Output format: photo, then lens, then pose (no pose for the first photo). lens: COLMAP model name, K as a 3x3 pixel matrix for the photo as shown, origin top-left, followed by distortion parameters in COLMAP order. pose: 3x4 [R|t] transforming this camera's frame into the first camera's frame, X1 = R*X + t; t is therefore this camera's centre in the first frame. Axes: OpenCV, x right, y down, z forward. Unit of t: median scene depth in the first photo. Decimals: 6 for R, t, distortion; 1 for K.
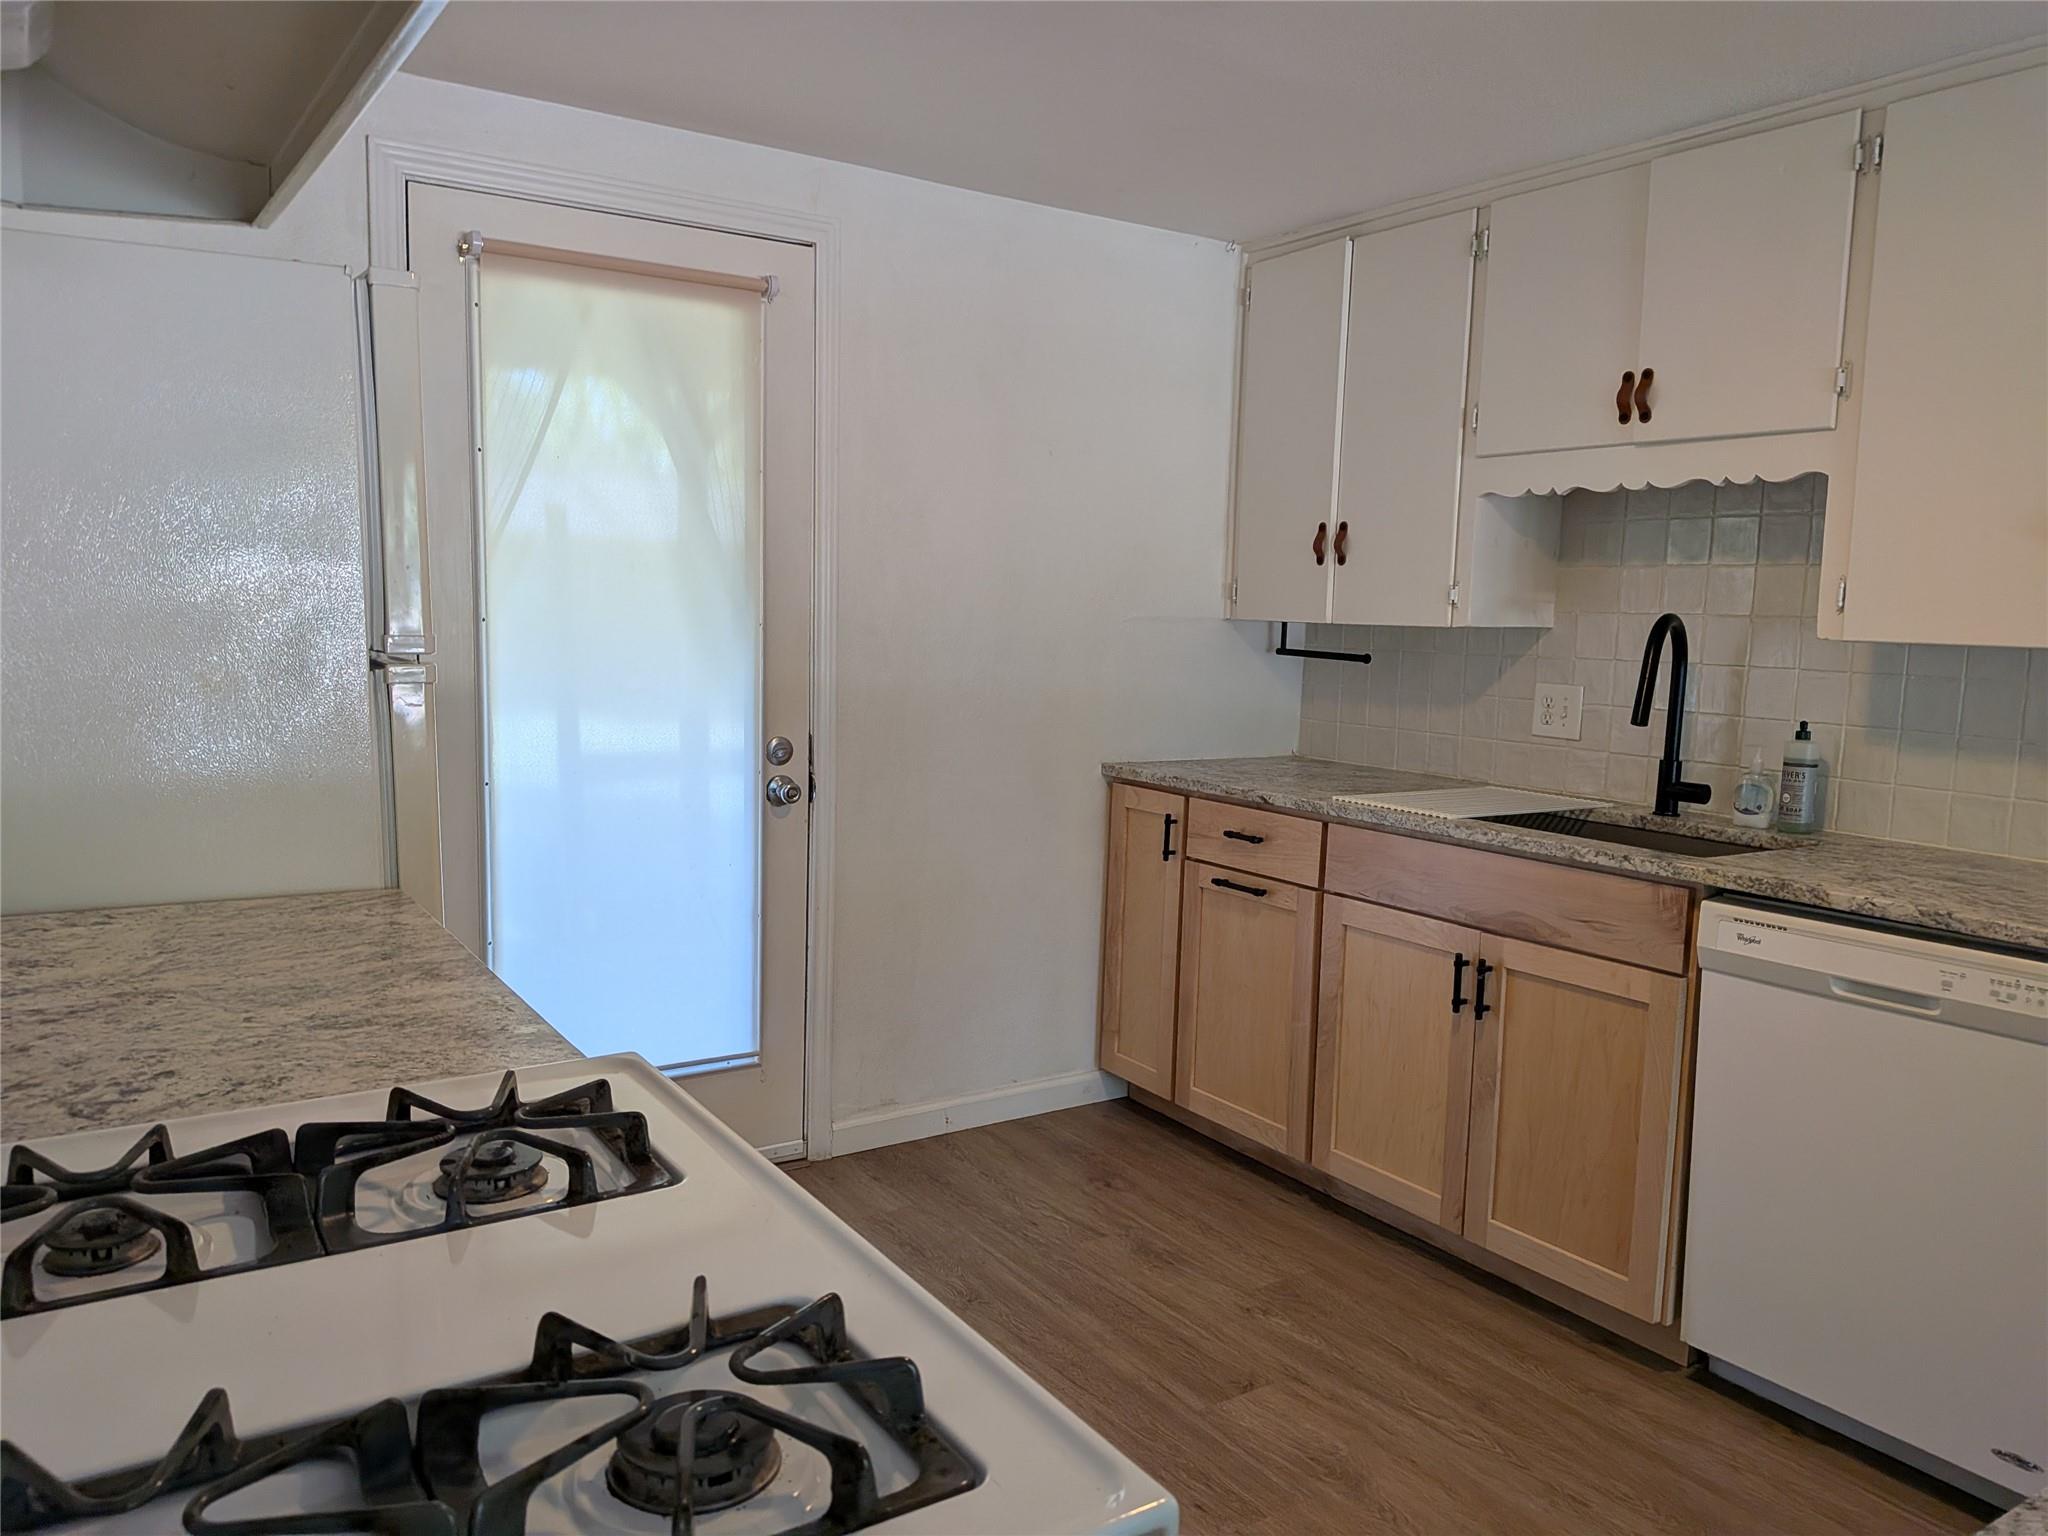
lens RADIAL K [[1470.8, 0, 1028.5], [0, 1470.8, 813.7], [0, 0, 1]] dist [0.082778, -0.139516]
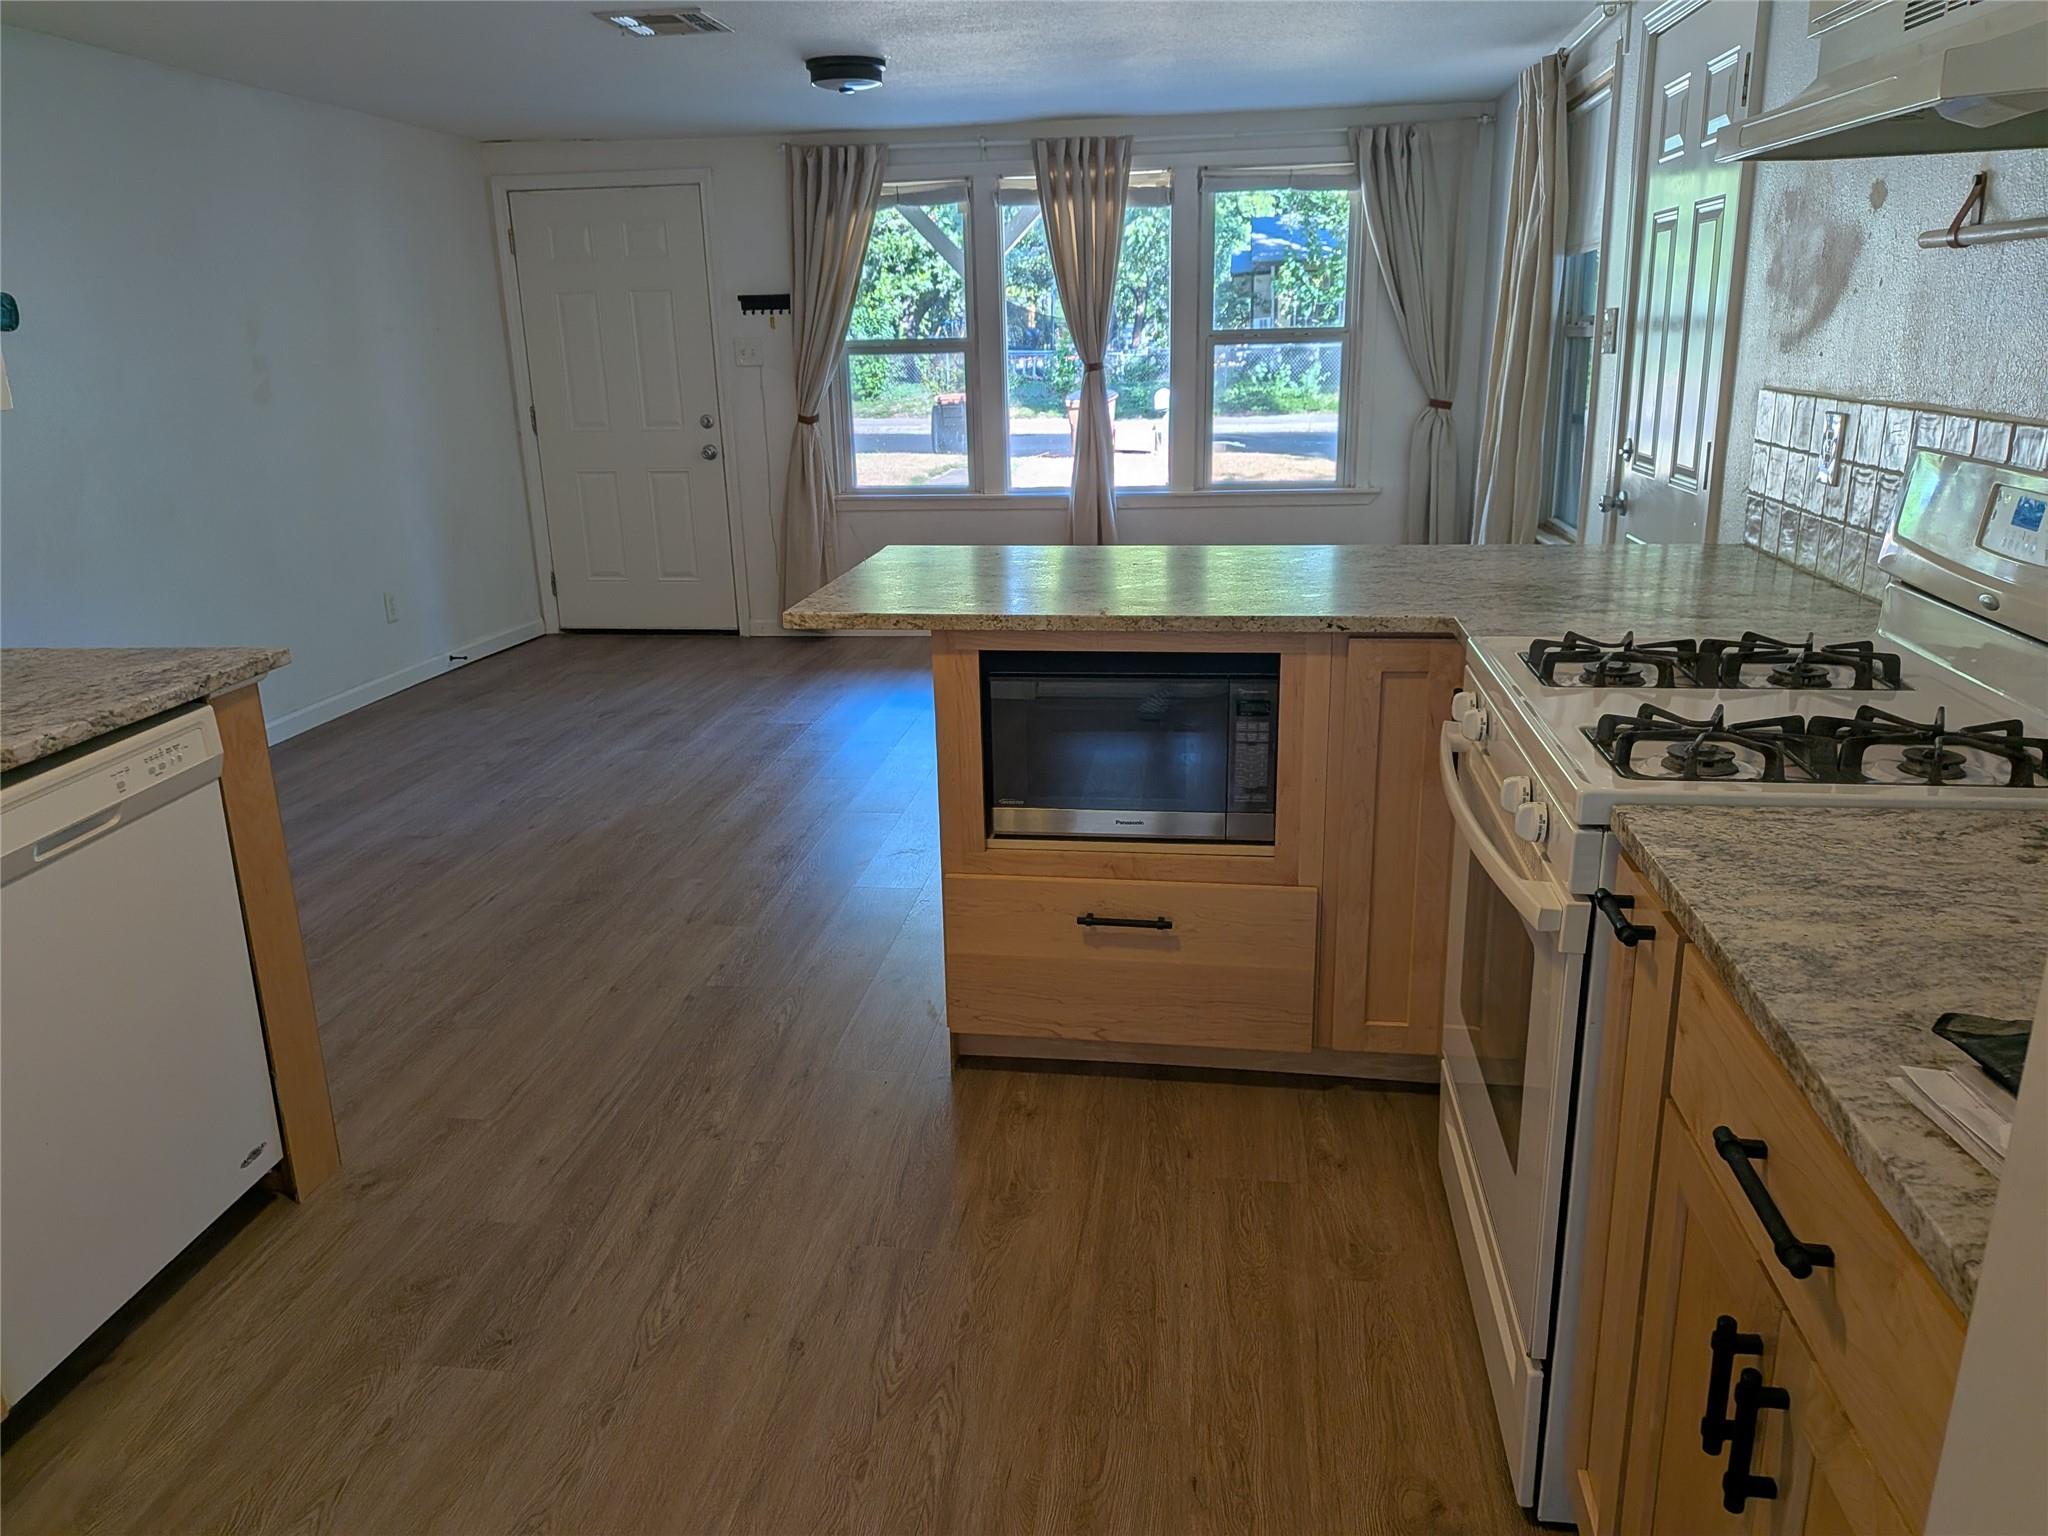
lens RADIAL K [[1447.8, 0, 1024.0], [0, 1447.8, 768.0], [0, 0, 1]] dist [0.080179, -0.119211]
pose [[-0.748351, -0.204467, 0.631003, -0.271217], [0.098723, 0.906374, 0.410780, -0.150988], [-0.655915, 0.369702, -0.658100, 0.838021]]
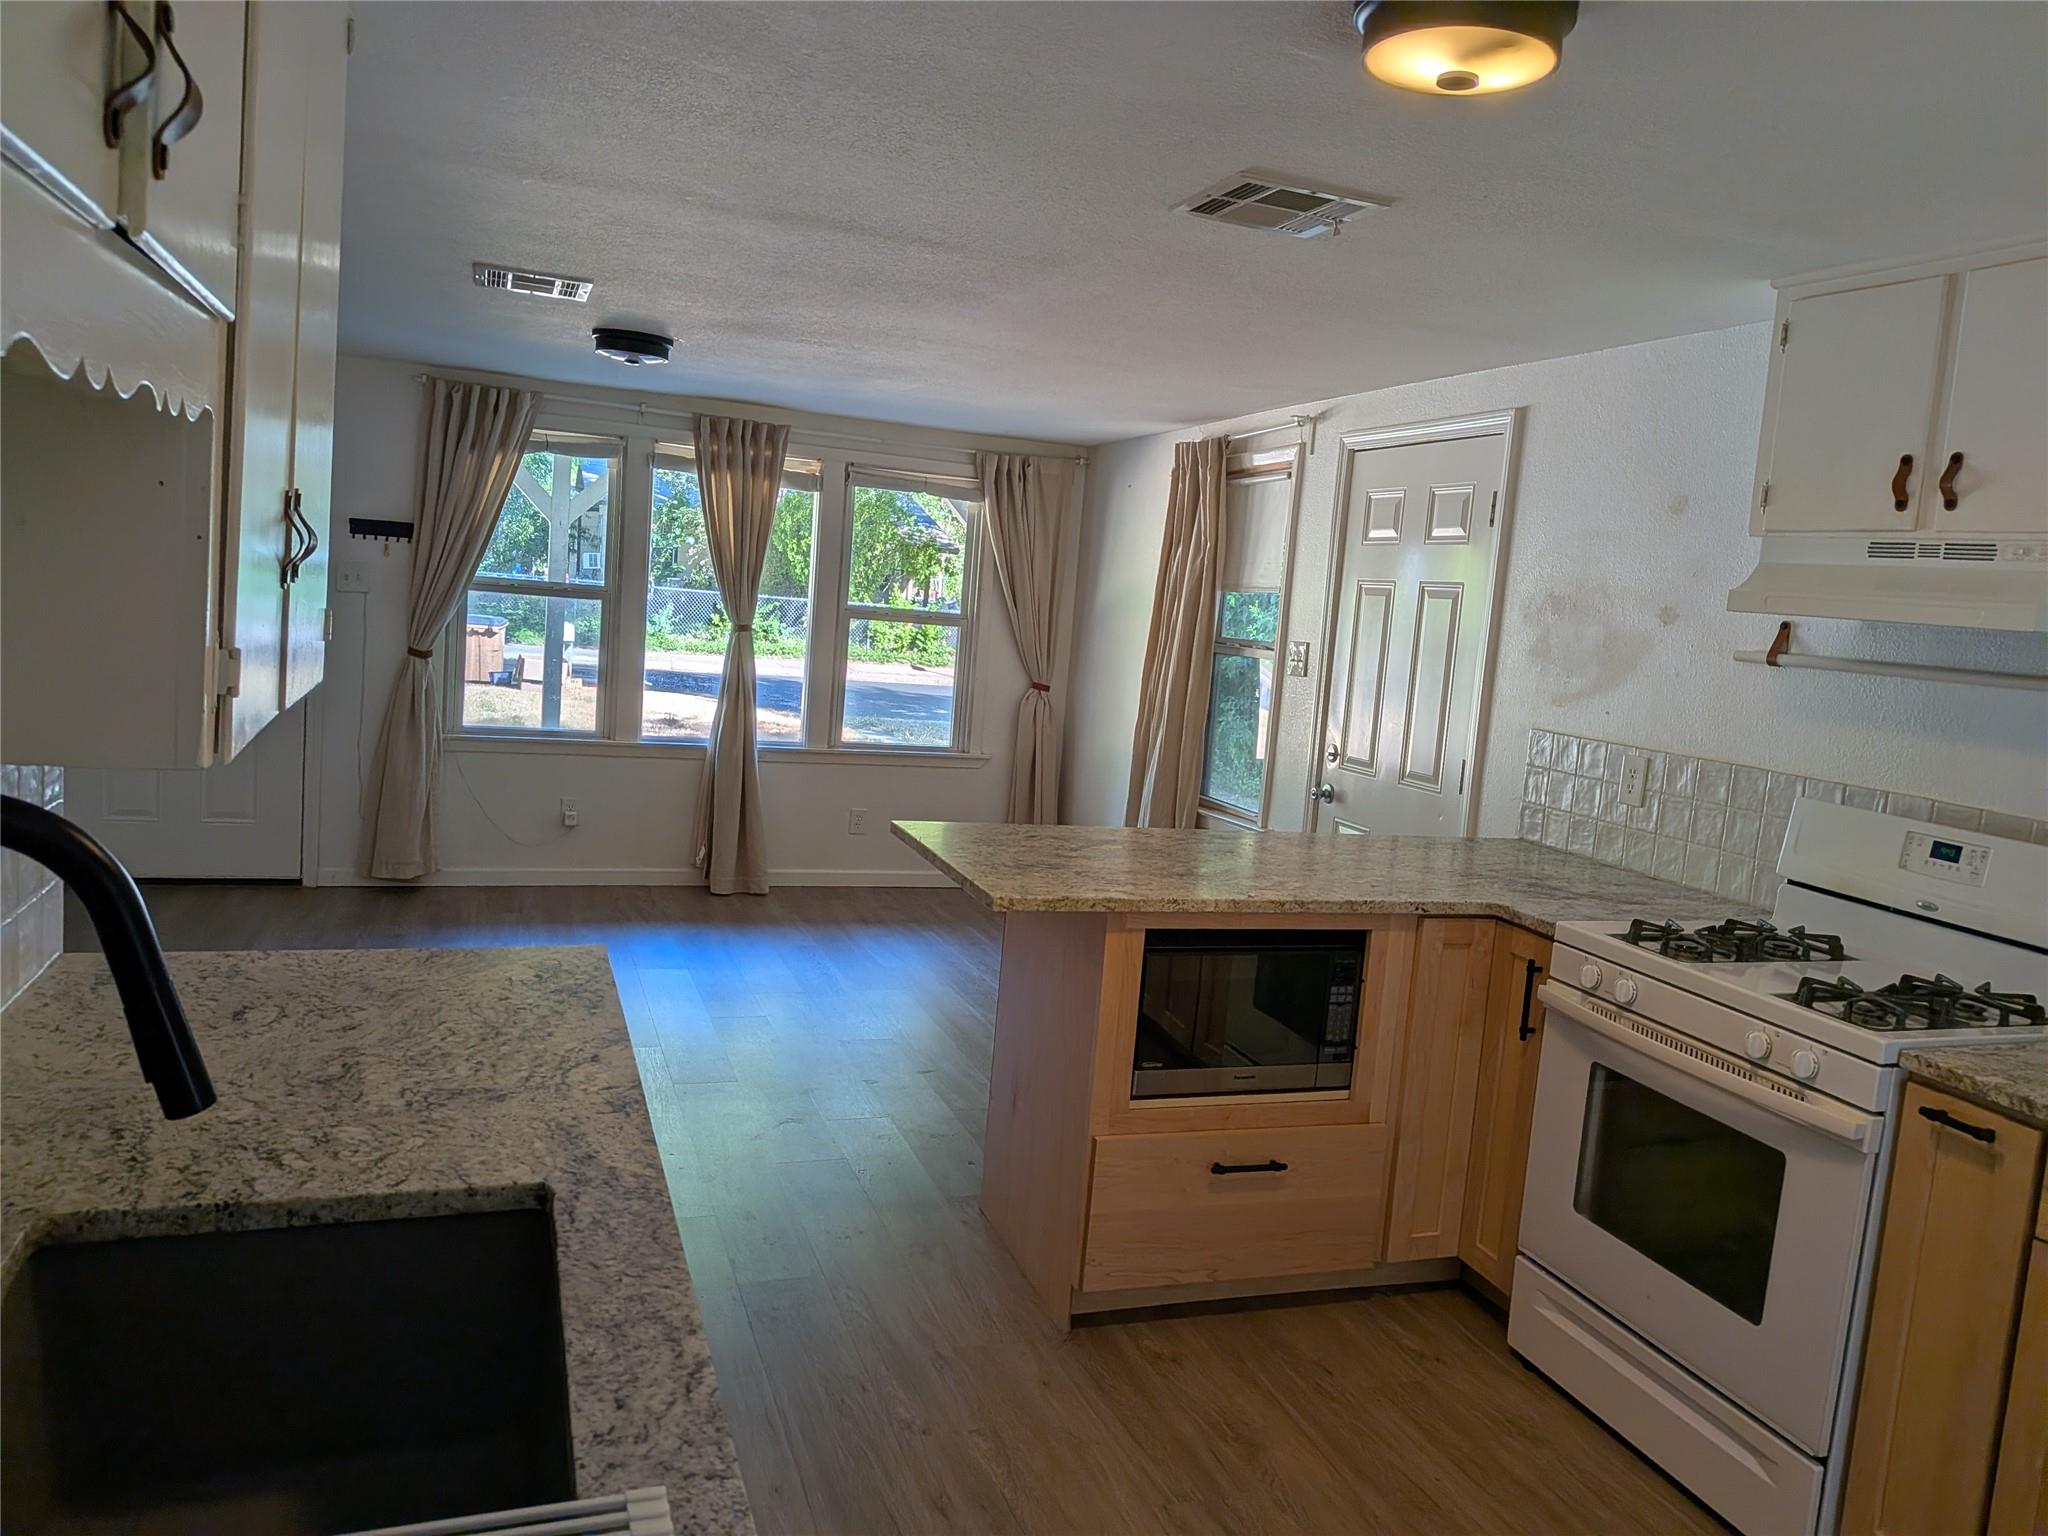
lens RADIAL K [[1442.0, 0, 1062.0], [0, 1442.0, 755.6], [0, 0, 1]] dist [0.089446, -0.137319]
pose [[-0.966462, -0.136615, 0.217455, 0.147733], [-0.077535, 0.962472, 0.260070, -0.220626], [-0.244824, 0.234487, -0.940785, 1.149364]]
